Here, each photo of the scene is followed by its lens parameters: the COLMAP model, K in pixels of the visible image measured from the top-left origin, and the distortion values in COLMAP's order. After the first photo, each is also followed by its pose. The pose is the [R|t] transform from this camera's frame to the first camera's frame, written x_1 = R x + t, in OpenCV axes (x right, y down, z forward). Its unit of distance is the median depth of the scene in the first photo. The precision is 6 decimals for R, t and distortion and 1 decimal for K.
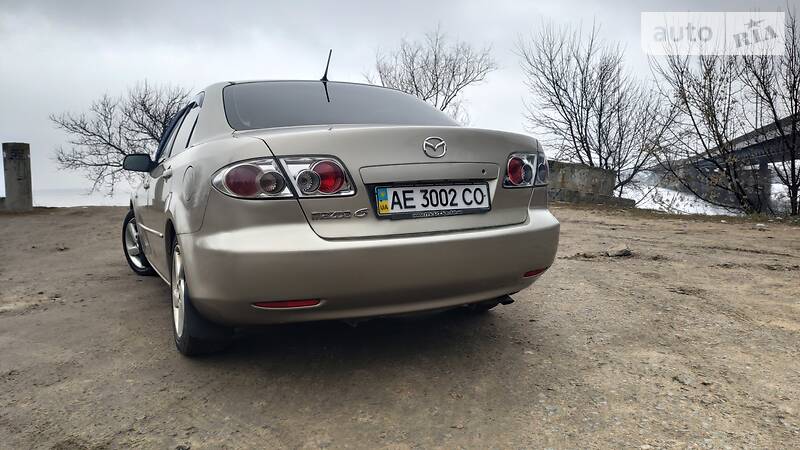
lens RADIAL K [[604.1, 0, 400.0], [0, 604.1, 225.0], [0, 0, 1]] dist [0.075338, -0.110772]
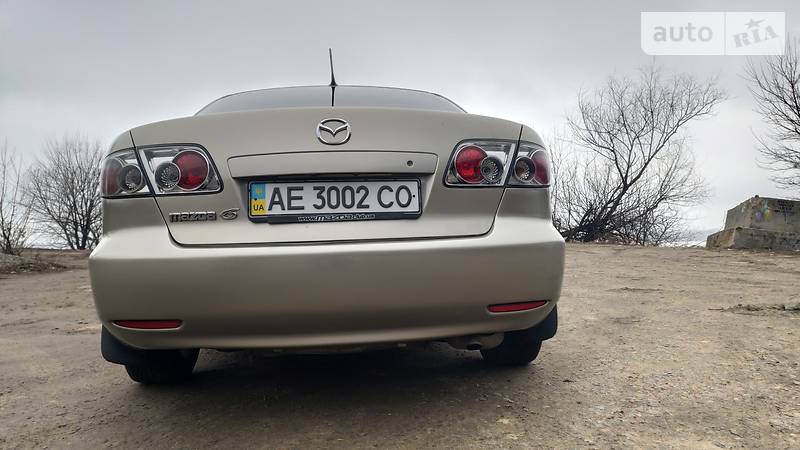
lens RADIAL K [[604.1, 0, 400.0], [0, 604.1, 225.0], [0, 0, 1]] dist [0.075338, -0.110772]
pose [[0.930300, -0.003714, -0.366780, 0.400918], [-0.027758, 0.996369, -0.080493, 0.047722], [0.365747, 0.085064, 0.926819, 0.312860]]
